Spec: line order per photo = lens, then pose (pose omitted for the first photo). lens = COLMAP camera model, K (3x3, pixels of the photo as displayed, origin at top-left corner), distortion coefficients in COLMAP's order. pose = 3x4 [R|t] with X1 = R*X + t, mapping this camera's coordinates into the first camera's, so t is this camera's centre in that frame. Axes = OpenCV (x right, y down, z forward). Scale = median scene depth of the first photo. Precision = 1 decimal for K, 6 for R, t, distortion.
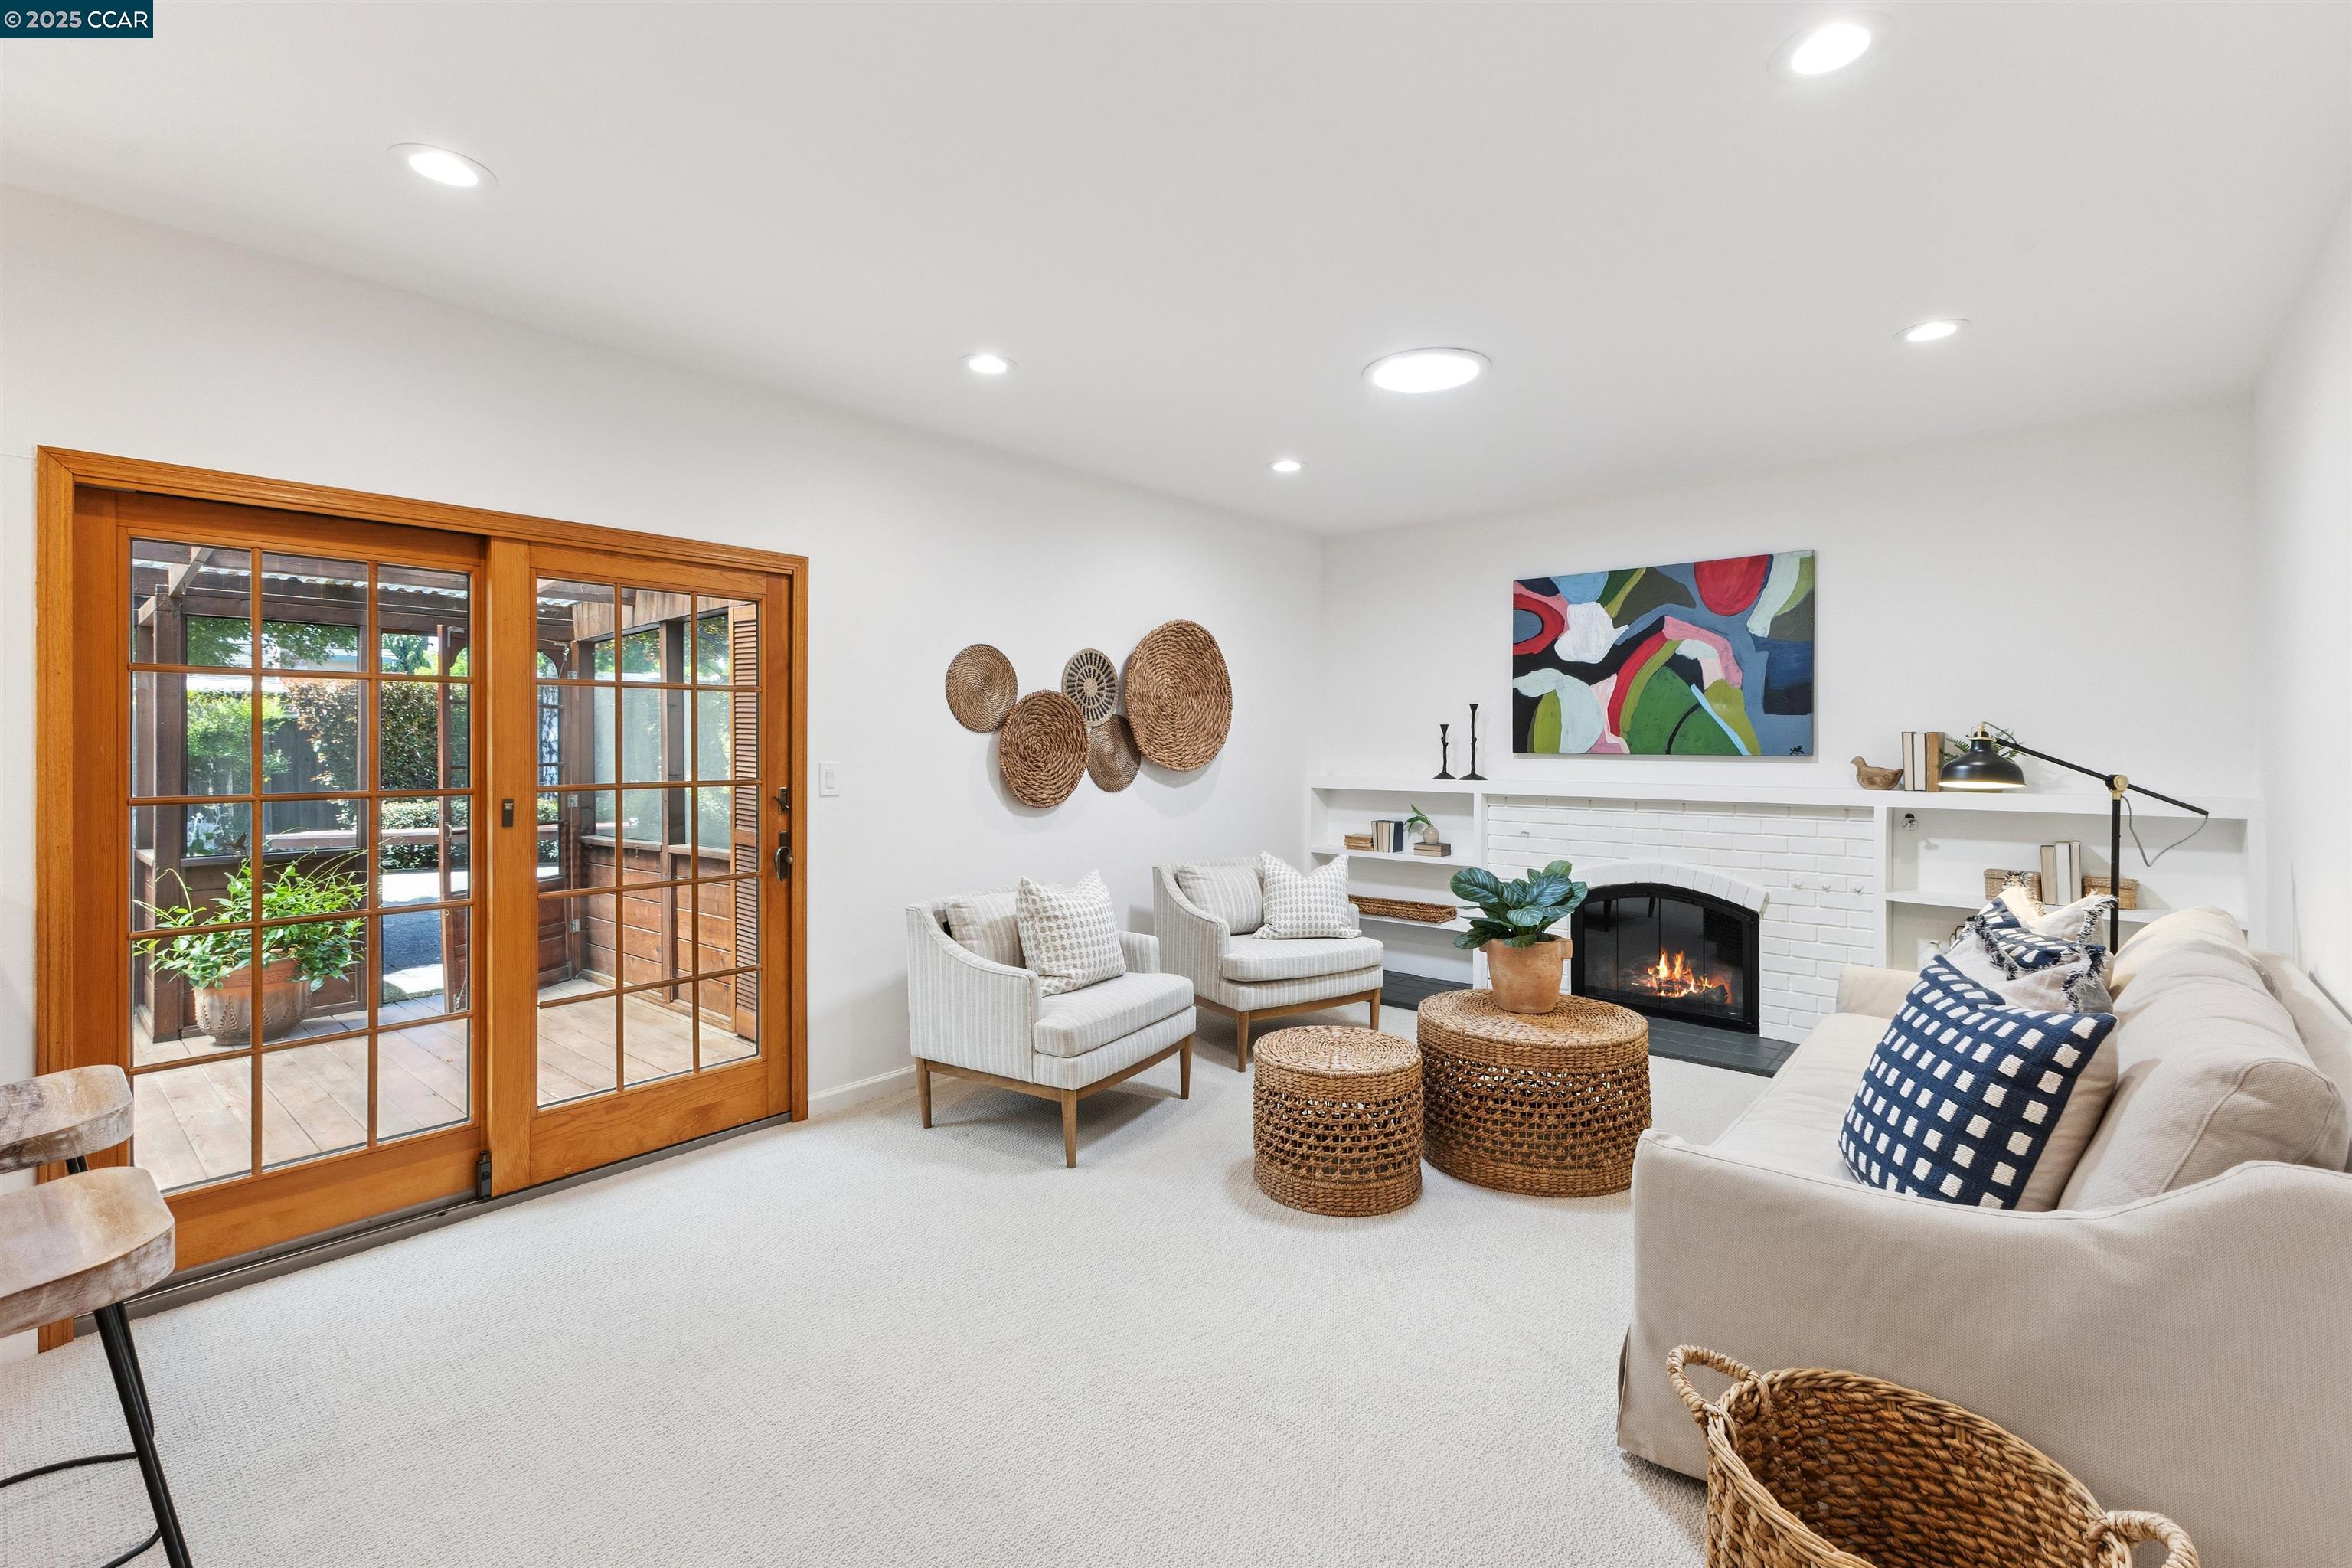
lens RADIAL K [[1023.4, 0, 1205.7], [0, 1023.4, 755.6], [0, 0, 1]] dist [0.005546, -0.000271]
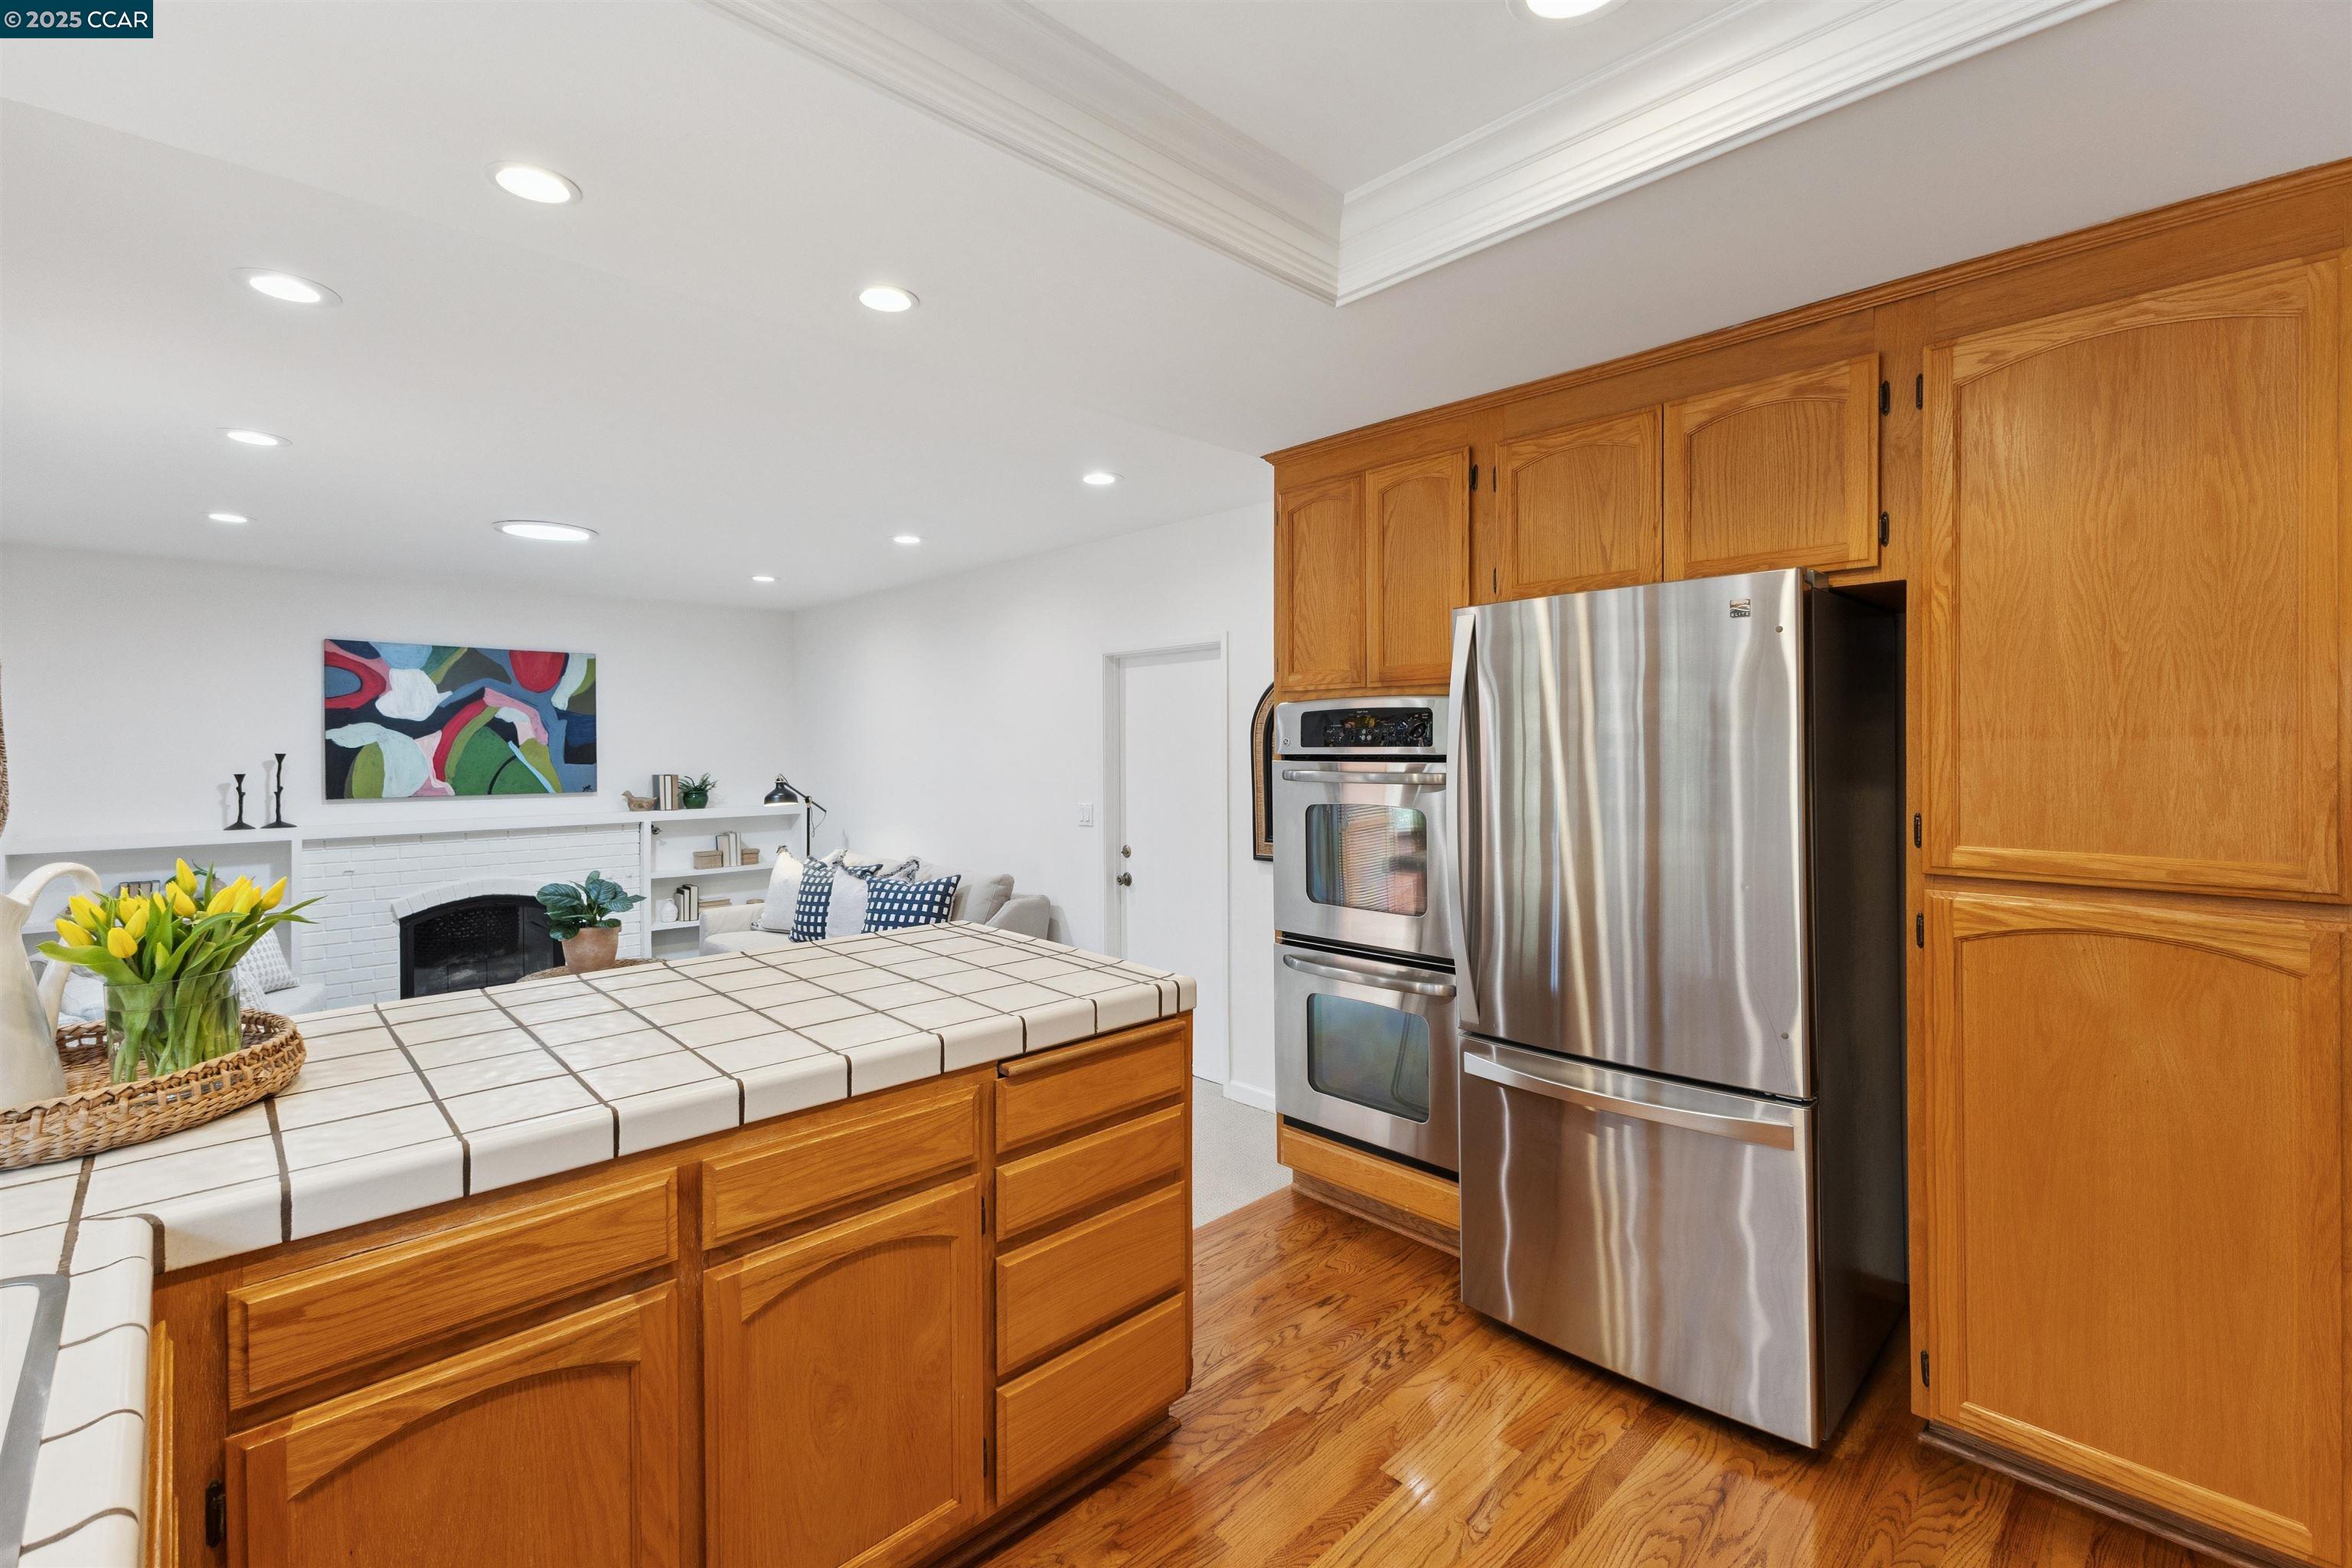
lens RADIAL K [[1023.4, 0, 1176.5], [0, 1023.4, 741.6], [0, 0, 1]] dist [0.005546, -0.000271]
pose [[0.104317, 0.007168, 0.994518, -0.743596], [0.020386, 0.999749, -0.009344, -0.038160], [-0.994335, 0.021249, 0.104145, -0.000900]]
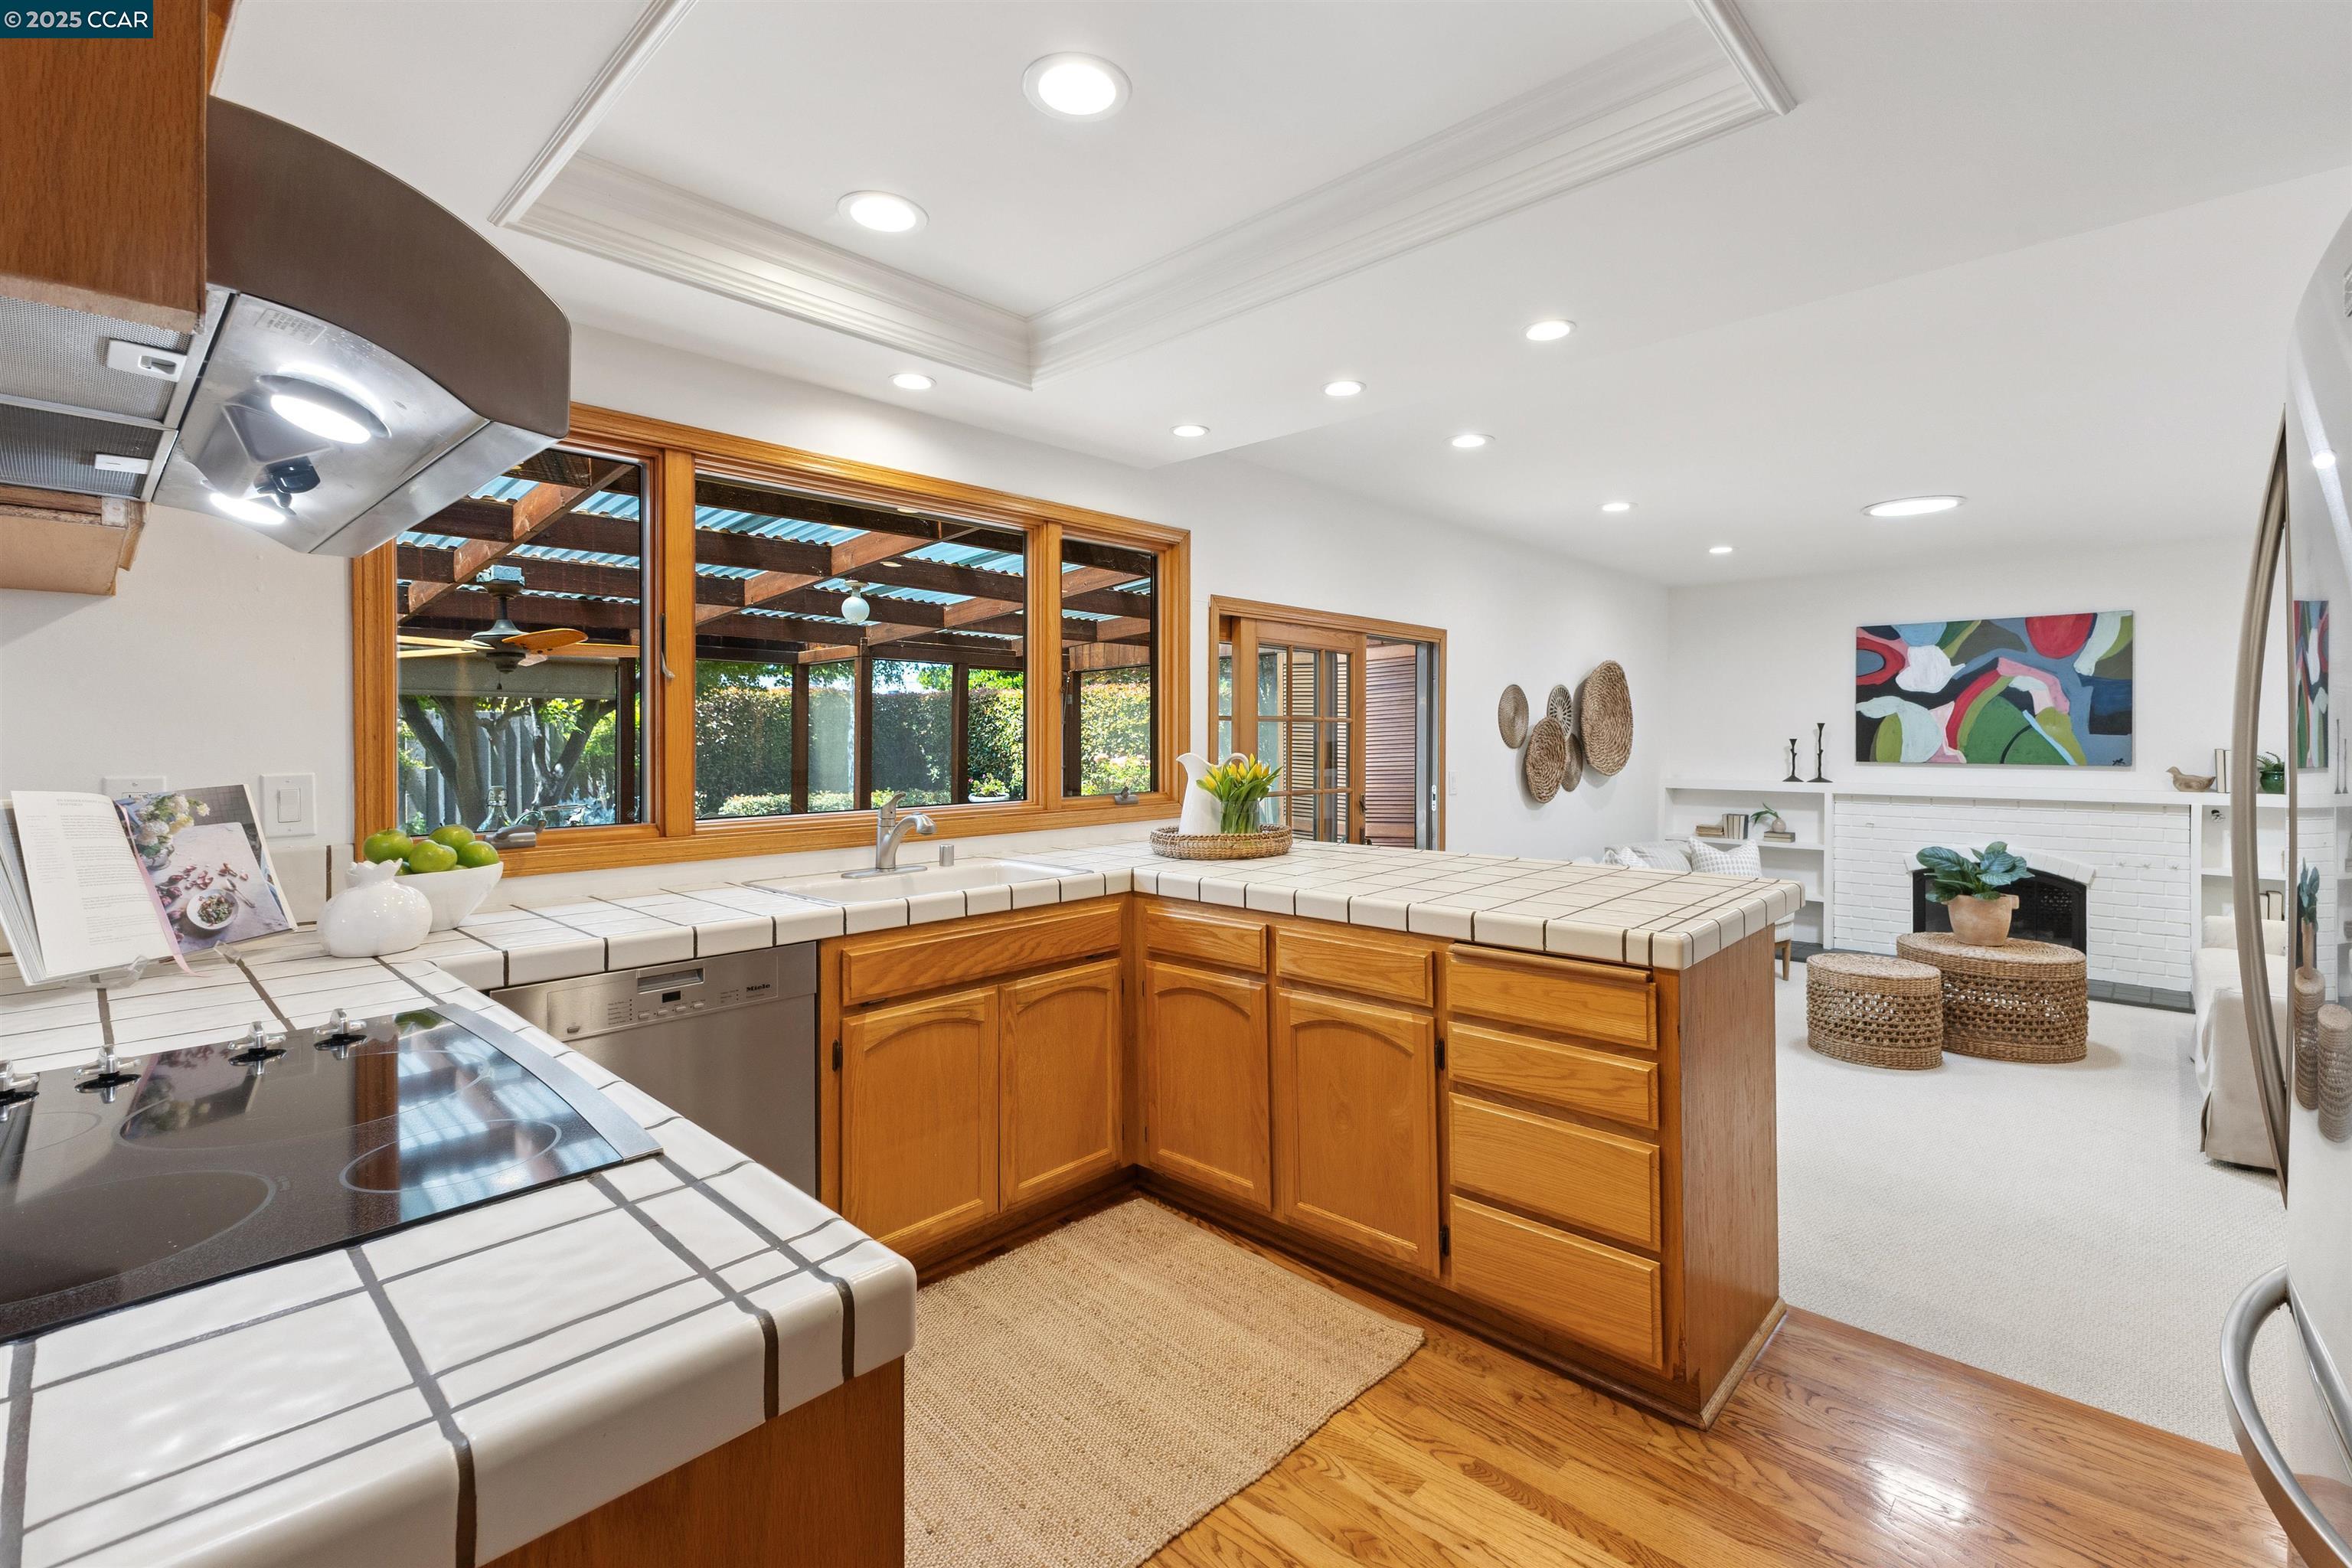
lens RADIAL K [[1023.4, 0, 1208.7], [0, 1023.4, 746.0], [0, 0, 1]] dist [0.005546, -0.000271]
pose [[0.998898, 0.001703, -0.046907, -0.489595], [-0.001926, 0.999987, -0.004705, -0.015849], [0.046898, 0.004790, 0.998888, -0.346523]]
